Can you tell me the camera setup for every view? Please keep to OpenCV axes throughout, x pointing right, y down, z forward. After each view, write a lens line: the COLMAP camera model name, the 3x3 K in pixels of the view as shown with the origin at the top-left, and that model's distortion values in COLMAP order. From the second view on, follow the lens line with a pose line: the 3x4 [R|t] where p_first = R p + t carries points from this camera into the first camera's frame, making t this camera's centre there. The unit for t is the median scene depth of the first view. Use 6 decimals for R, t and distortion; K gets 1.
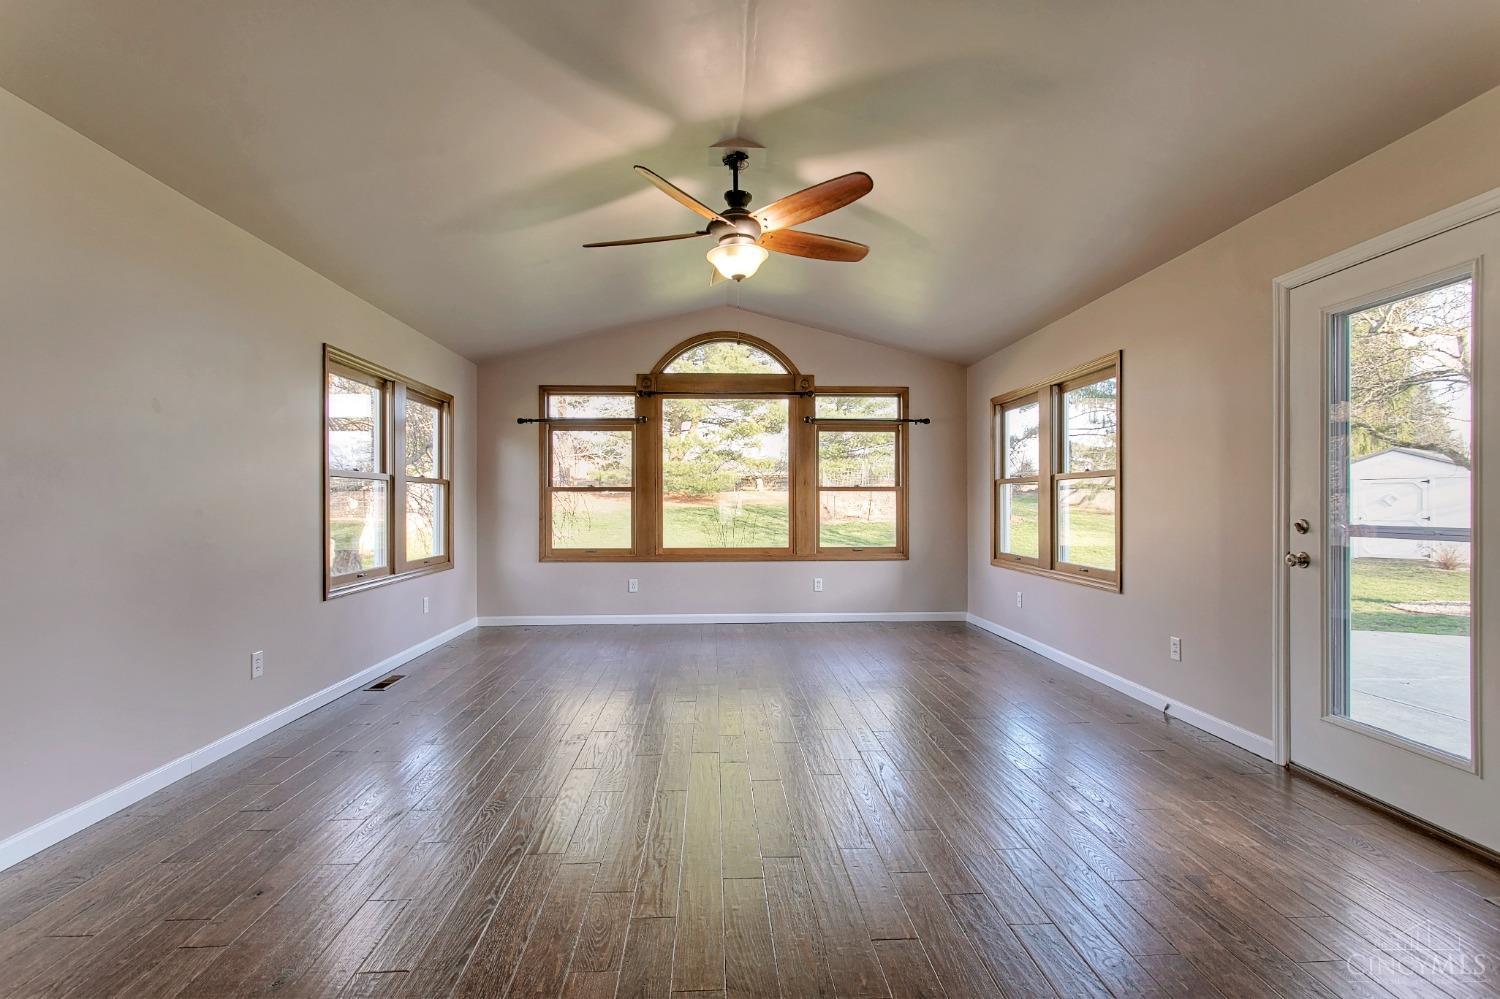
lens RADIAL K [[715.9, 0, 747.0], [0, 715.9, 502.5], [0, 0, 1]] dist [0.002627, 0.000498]
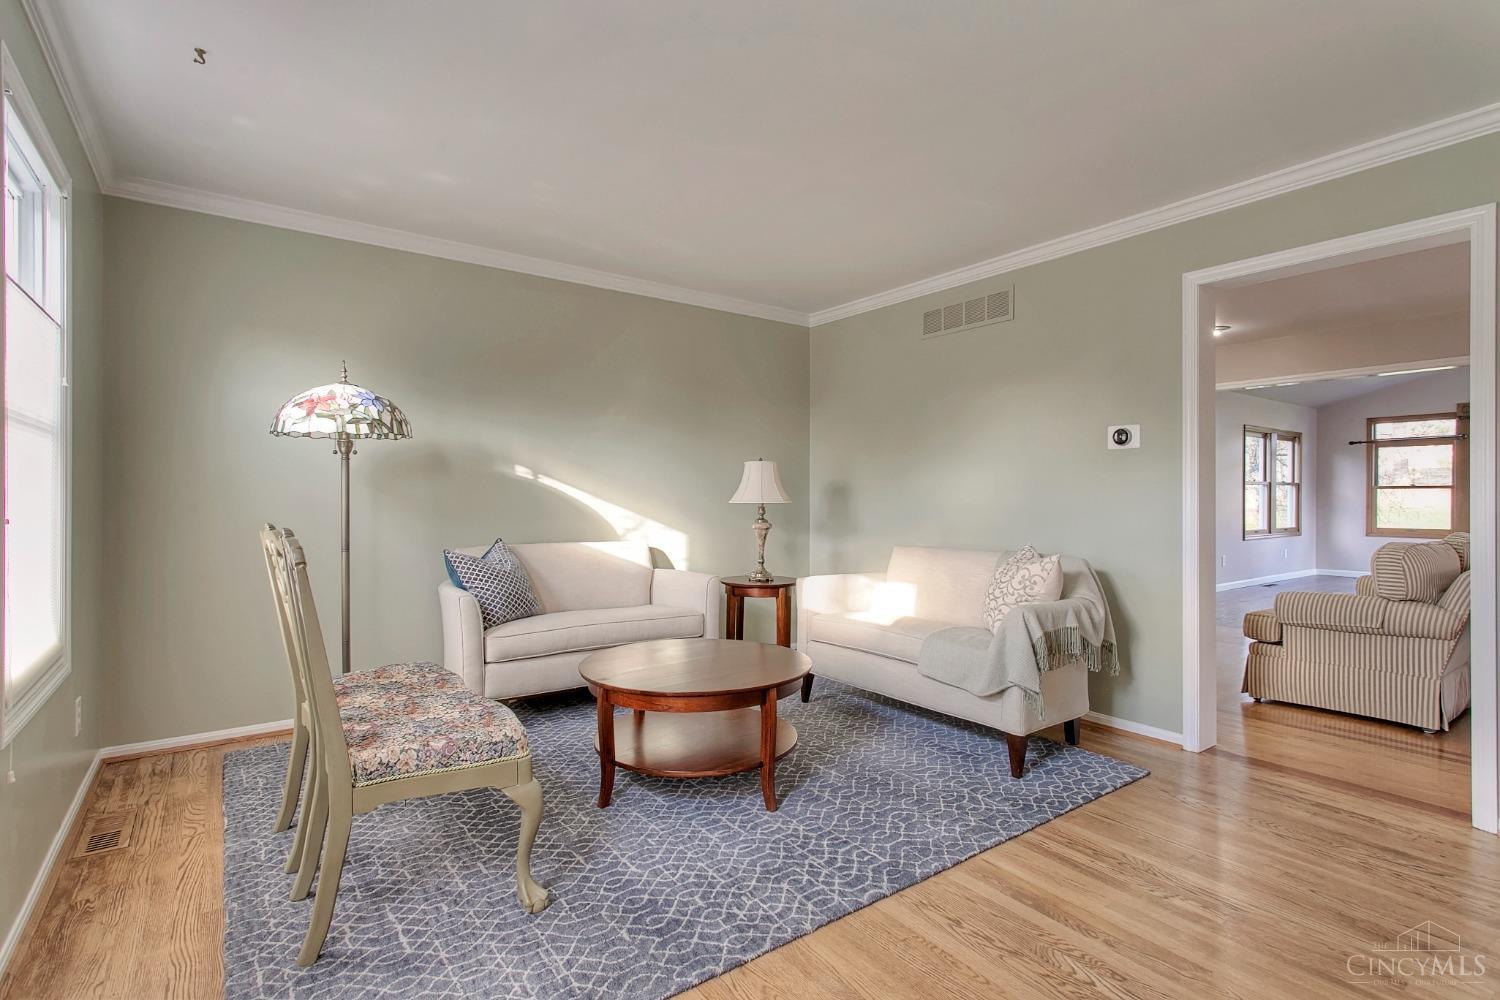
lens RADIAL K [[715.9, 0, 744.0], [0, 715.9, 500.5], [0, 0, 1]] dist [0.002627, 0.000498]
pose [[0.546681, 0.005296, -0.837324, 0.262498], [0.000811, 0.999976, 0.006854, -0.002743], [0.837341, -0.004426, 0.546664, -0.939781]]
